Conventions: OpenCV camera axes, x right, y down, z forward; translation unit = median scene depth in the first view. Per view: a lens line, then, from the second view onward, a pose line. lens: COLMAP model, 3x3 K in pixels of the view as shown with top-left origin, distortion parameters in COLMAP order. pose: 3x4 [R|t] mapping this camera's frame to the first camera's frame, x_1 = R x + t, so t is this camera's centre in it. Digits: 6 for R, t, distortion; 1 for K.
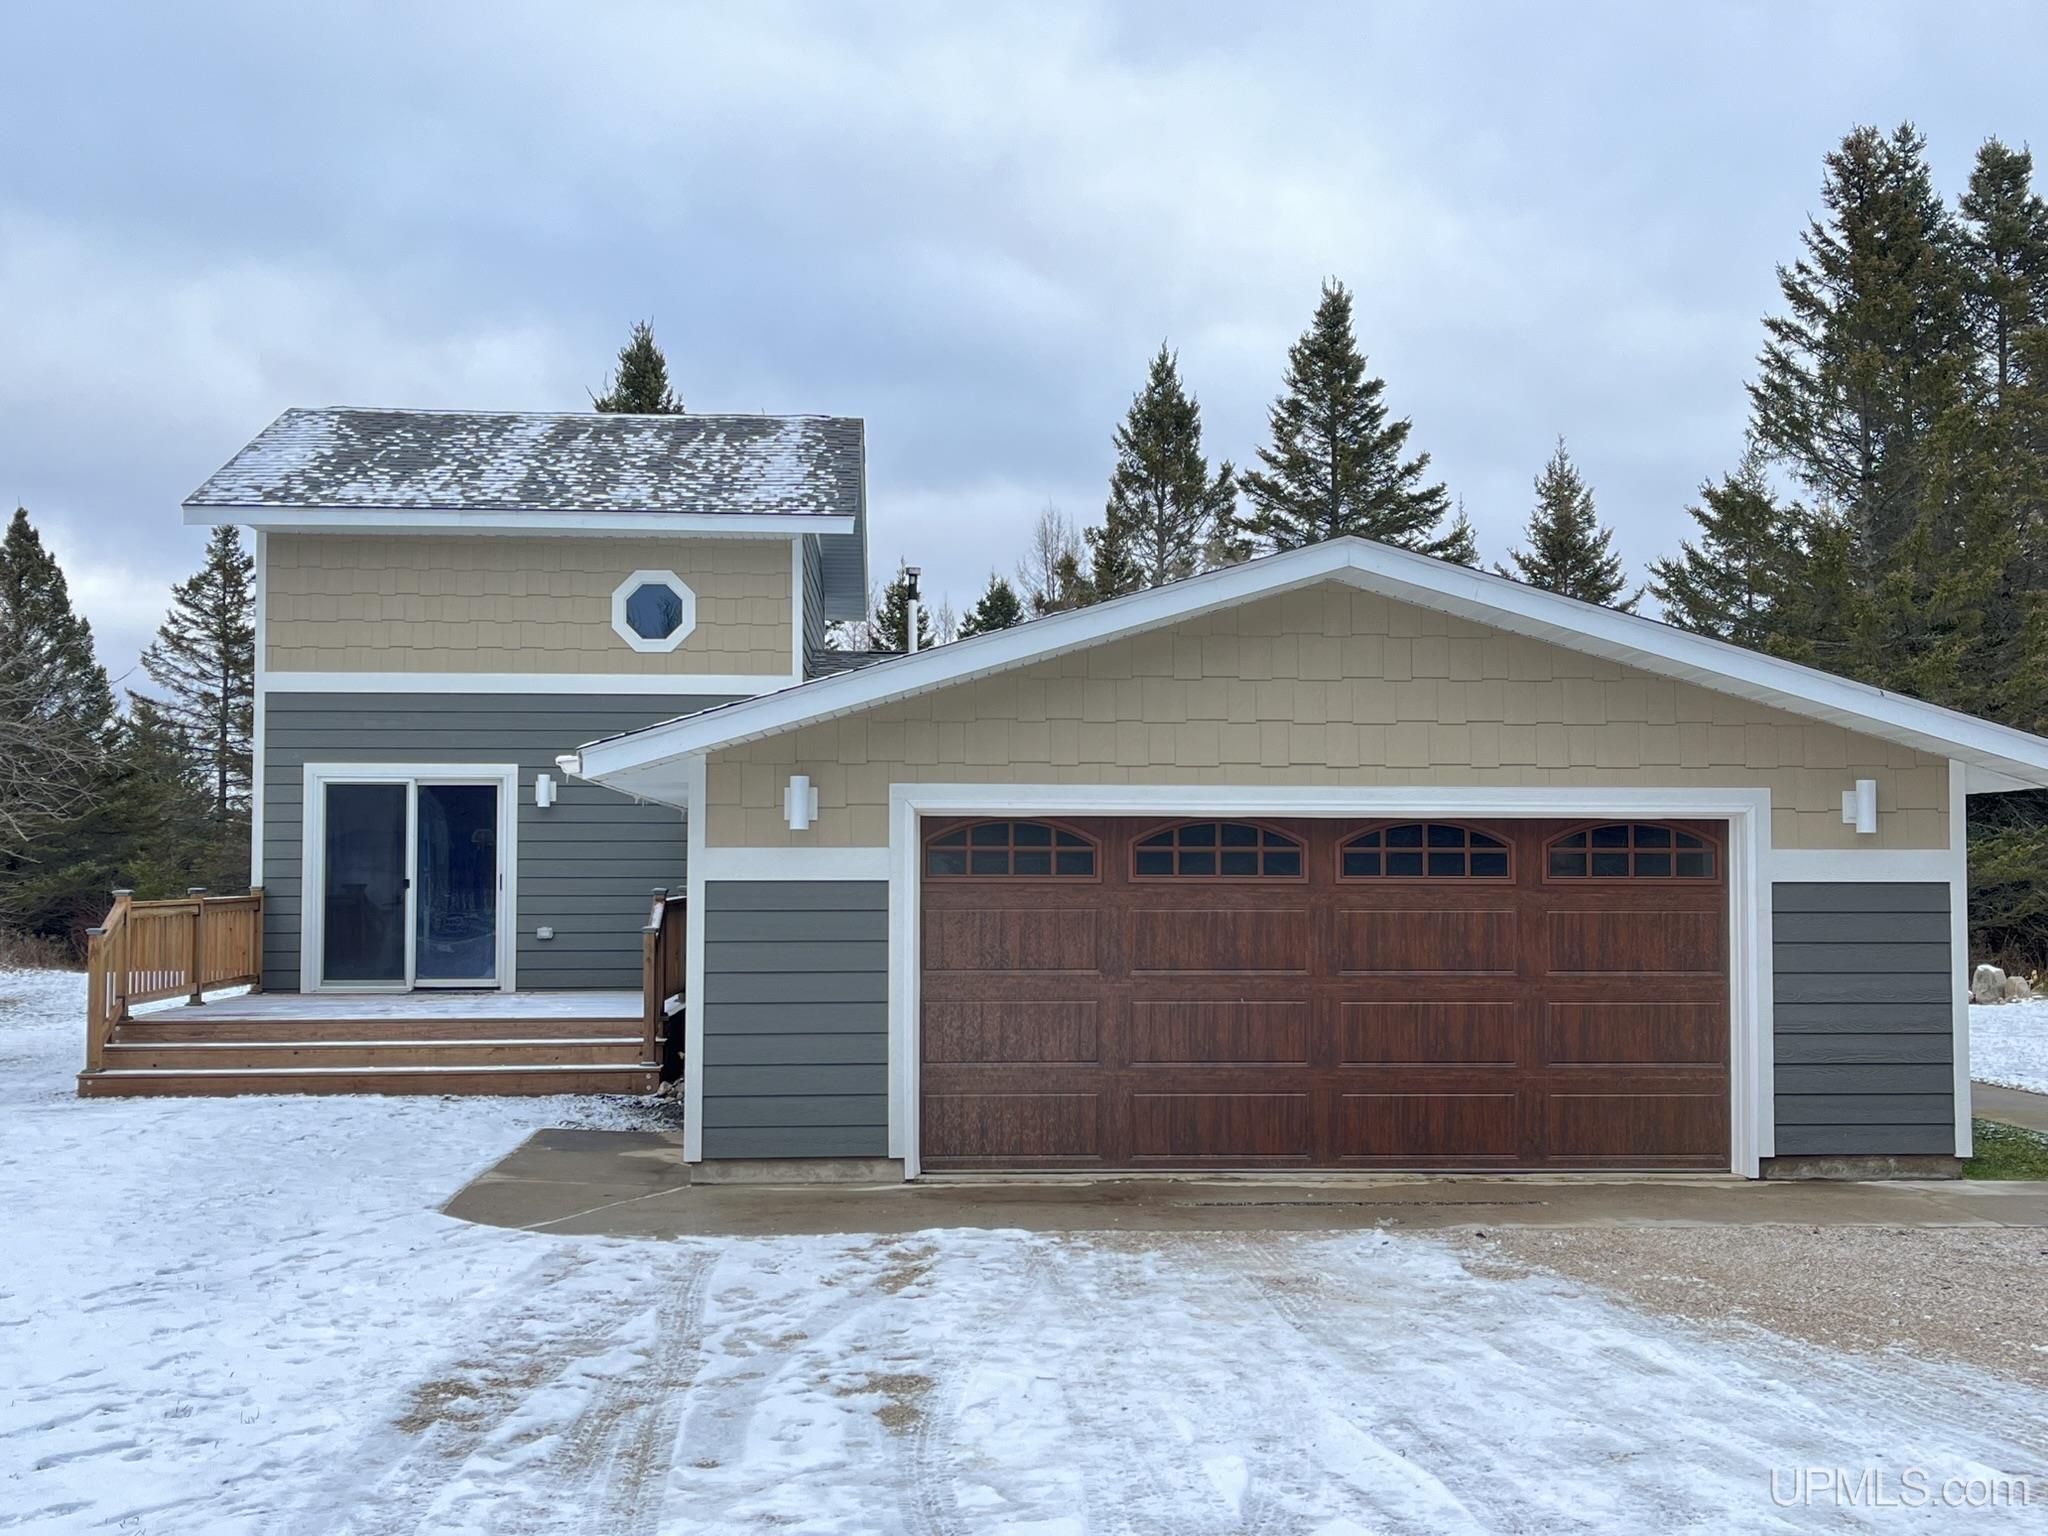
lens RADIAL K [[2168.0, 0, 1023.8], [0, 2168.0, 774.2], [0, 0, 1]] dist [0.064378, -0.002853]
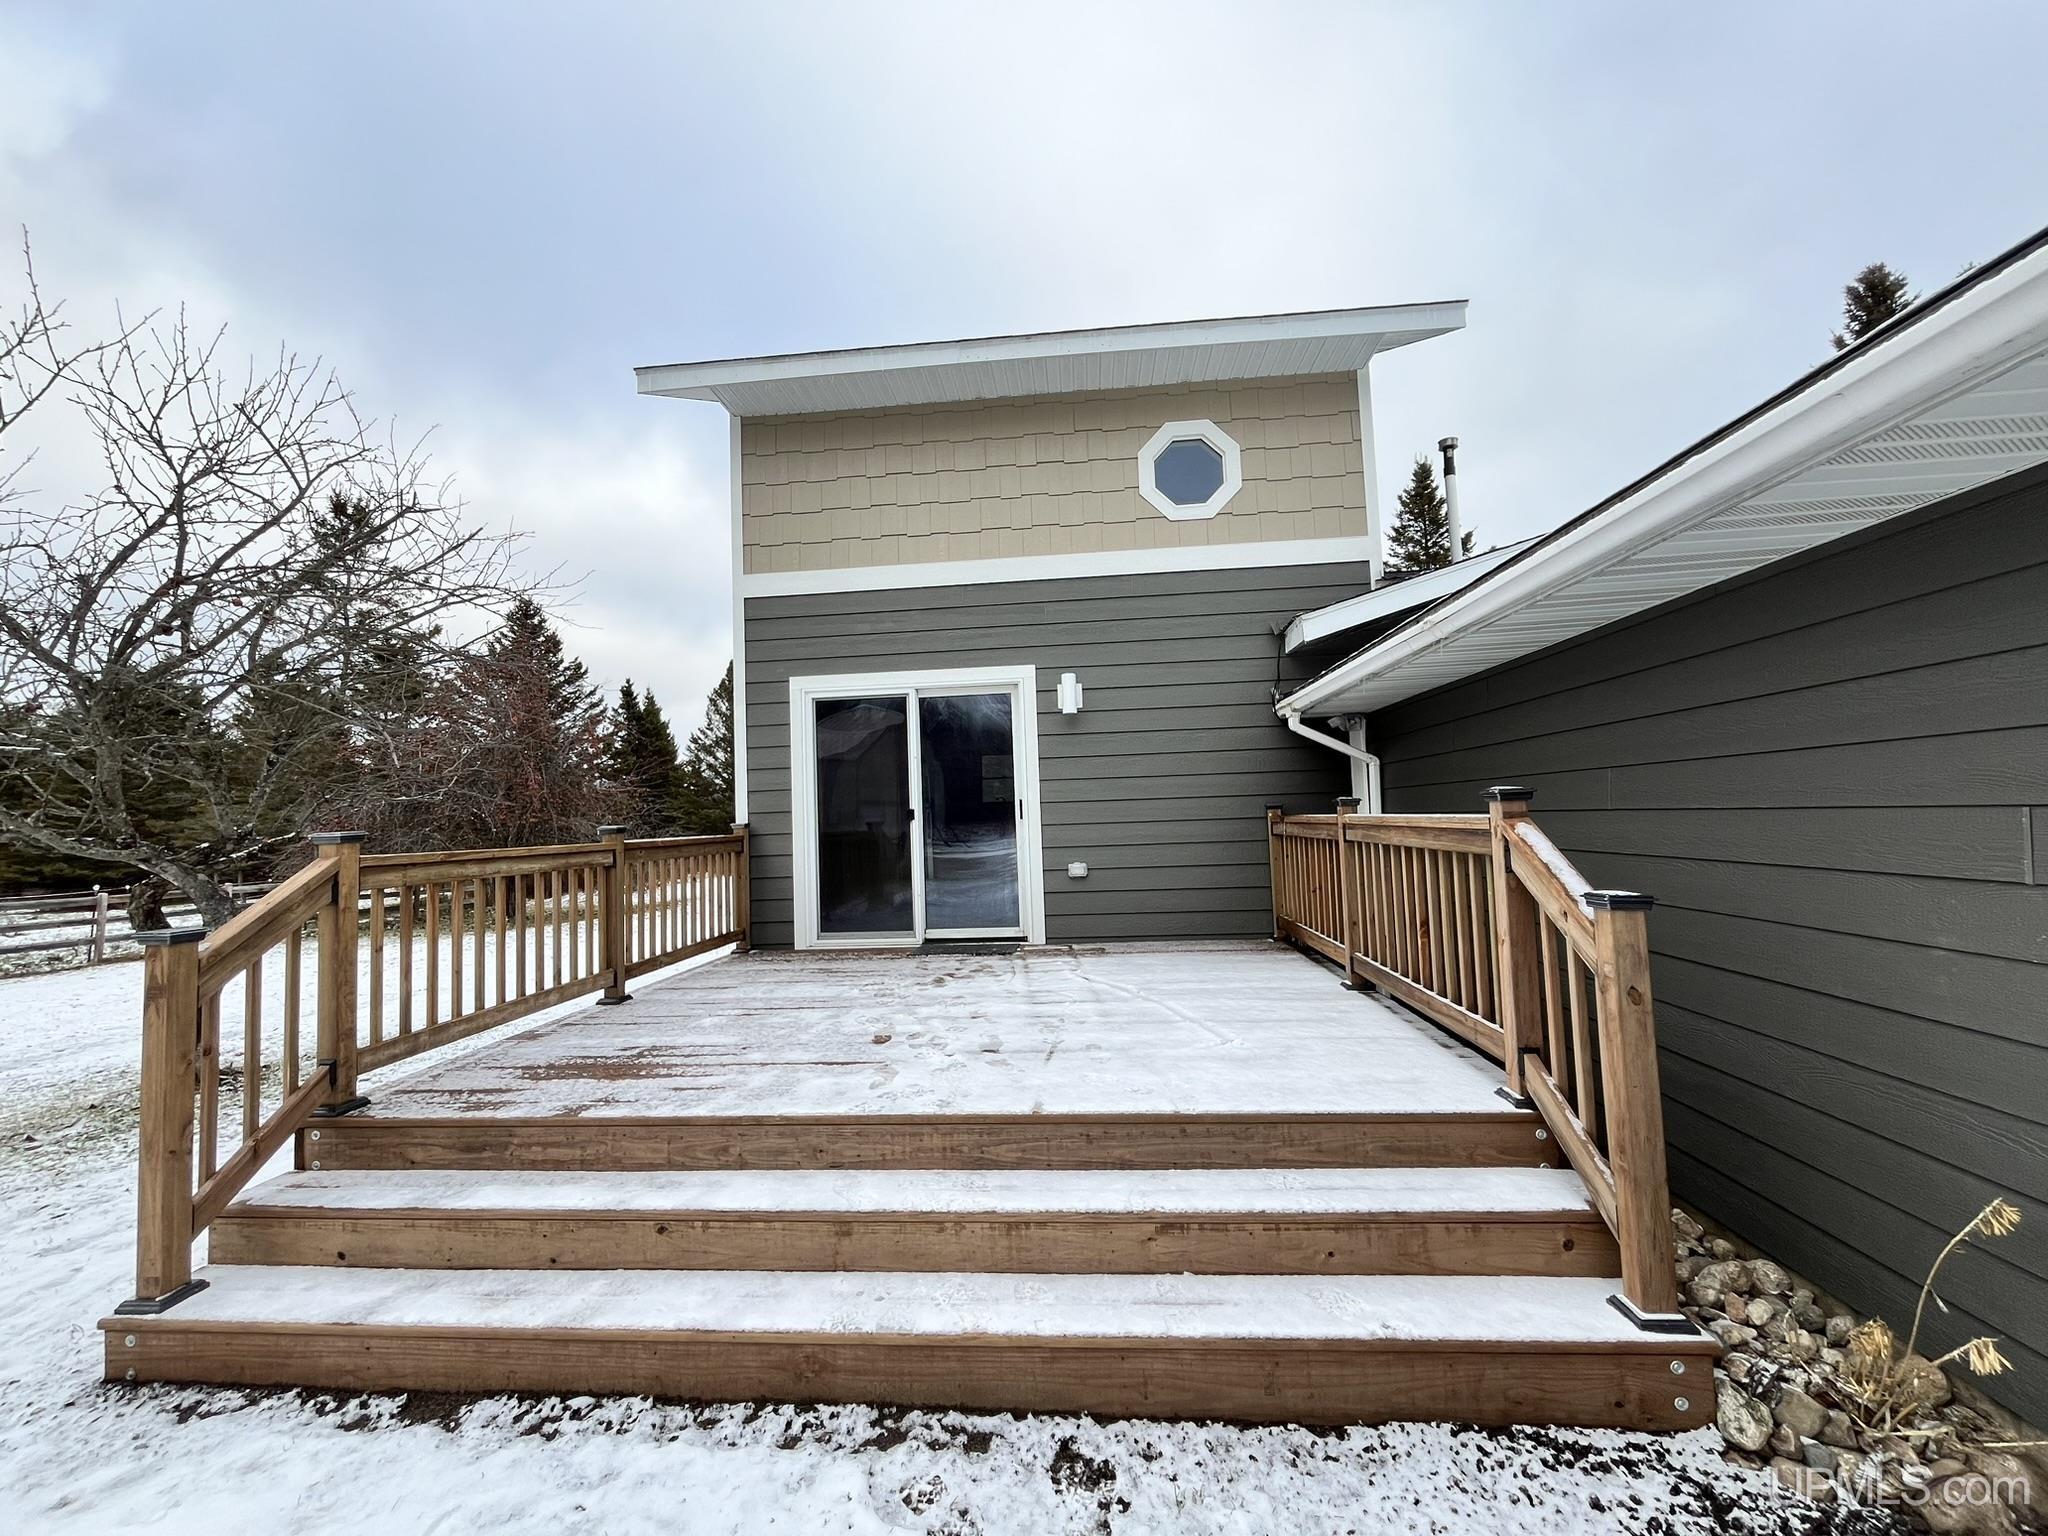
lens RADIAL K [[828.6, 0, 1024.0], [0, 828.6, 768.0], [0, 0, 1]] dist [-0.000103, 0.002853]
pose [[0.989773, -0.044941, -0.135385, -0.196763], [0.042893, 0.998917, -0.018013, 0.039932], [0.136048, 0.012021, 0.990629, 0.692277]]
